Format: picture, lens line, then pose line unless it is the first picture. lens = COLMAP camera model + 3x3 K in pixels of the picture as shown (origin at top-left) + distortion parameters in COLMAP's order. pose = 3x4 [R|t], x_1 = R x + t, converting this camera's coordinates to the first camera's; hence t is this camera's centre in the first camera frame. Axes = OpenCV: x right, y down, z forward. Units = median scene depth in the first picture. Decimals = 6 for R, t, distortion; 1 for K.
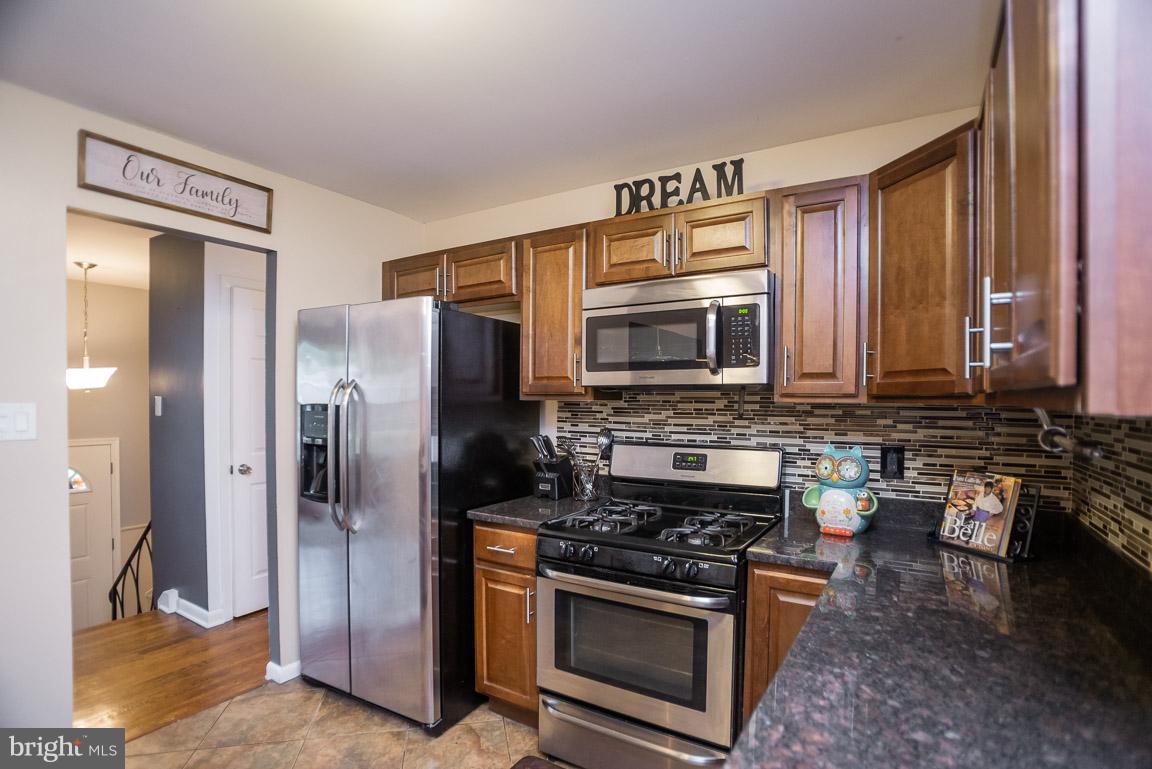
lens RADIAL K [[575.6, 0, 574.1], [0, 575.6, 406.9], [0, 0, 1]] dist [-0.046709, 0.013356]
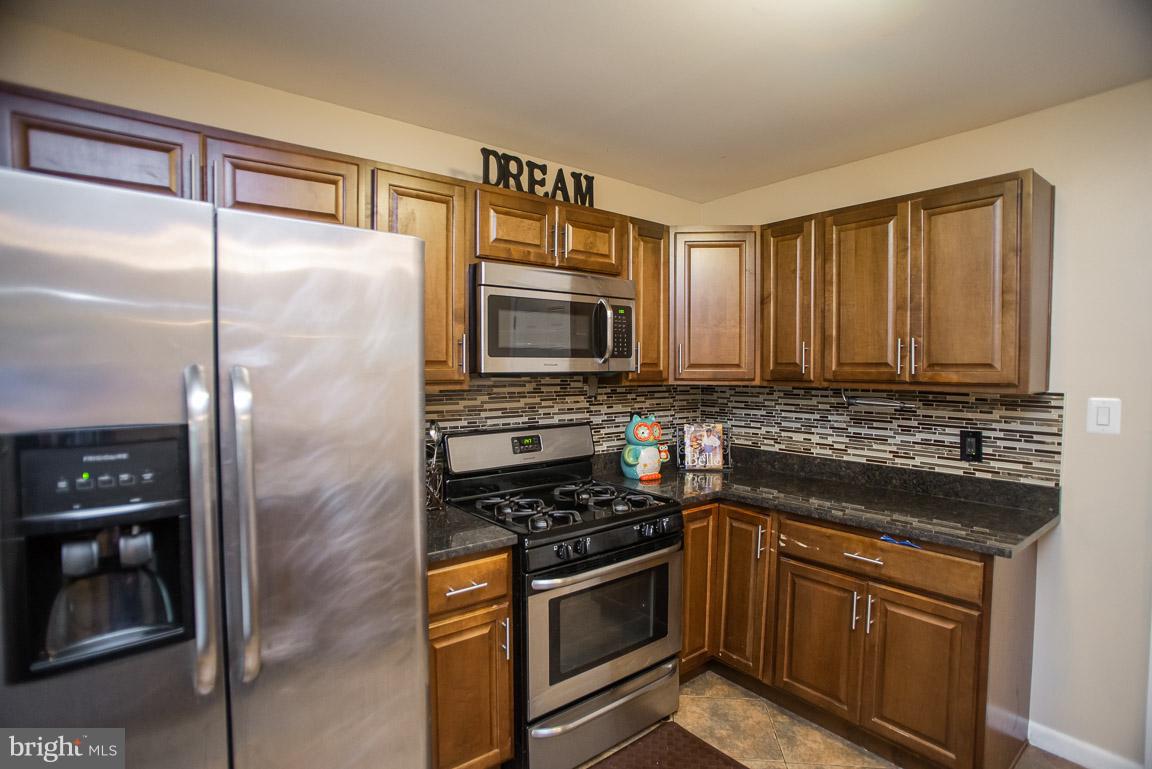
lens RADIAL K [[575.6, 0, 586.2], [0, 575.6, 384.3], [0, 0, 1]] dist [-0.046709, 0.013356]
pose [[0.320442, -0.032927, 0.946696, -0.818193], [0.013525, 0.999453, 0.030184, -0.046582], [-0.947172, 0.003132, 0.320712, 0.625359]]
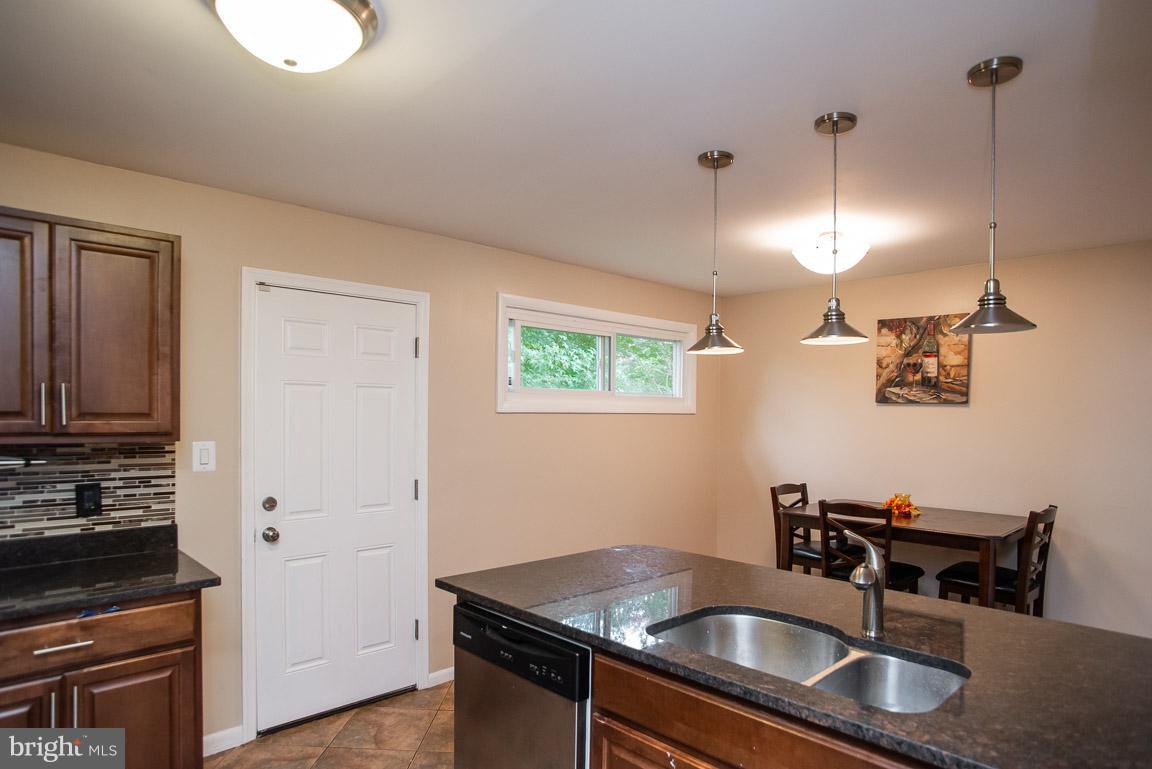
lens RADIAL K [[653.7, 0, 586.2], [0, 653.7, 423.2], [0, 0, 1]] dist [-0.023992, 0.002808]
pose [[-0.975239, -0.018222, 0.220401, -0.686112], [-0.011318, 0.999406, 0.032546, -0.070082], [-0.220863, 0.029245, -0.974866, 1.185556]]
